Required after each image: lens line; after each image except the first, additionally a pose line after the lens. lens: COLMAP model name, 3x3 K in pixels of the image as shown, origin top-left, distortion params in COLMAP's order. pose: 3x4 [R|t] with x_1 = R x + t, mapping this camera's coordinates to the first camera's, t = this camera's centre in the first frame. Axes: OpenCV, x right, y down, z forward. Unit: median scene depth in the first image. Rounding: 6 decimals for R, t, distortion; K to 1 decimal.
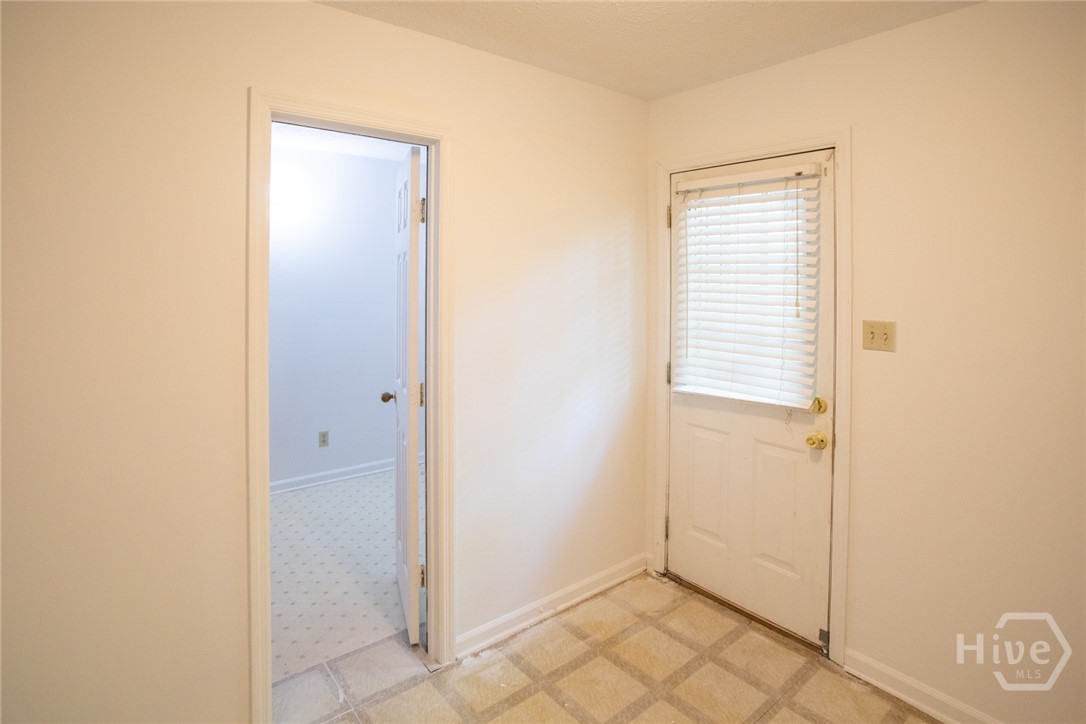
lens RADIAL K [[545.3, 0, 528.8], [0, 545.3, 359.8], [0, 0, 1]] dist [-0.054103, 0.030546]
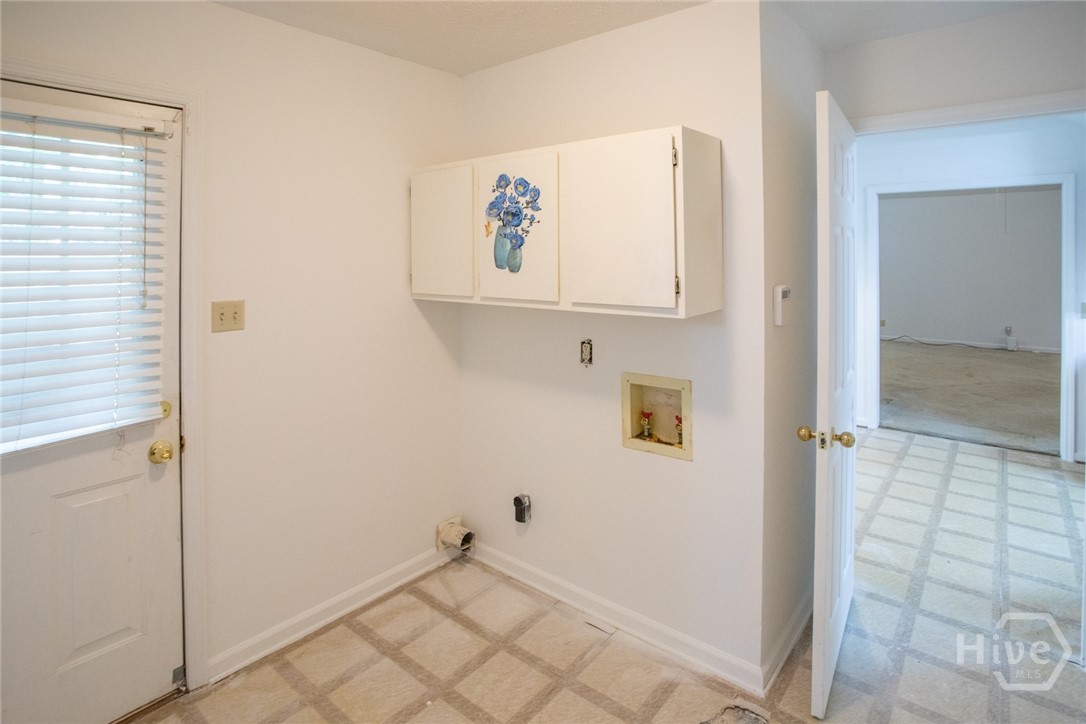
lens RADIAL K [[569.1, 0, 543.3], [0, 569.1, 334.6], [0, 0, 1]] dist [-0.027417, 0.000391]
pose [[-0.185916, -0.137410, 0.972910, -0.408680], [0.161734, 0.972387, 0.168242, -0.081362], [-0.969163, 0.188632, -0.158558, 0.541198]]
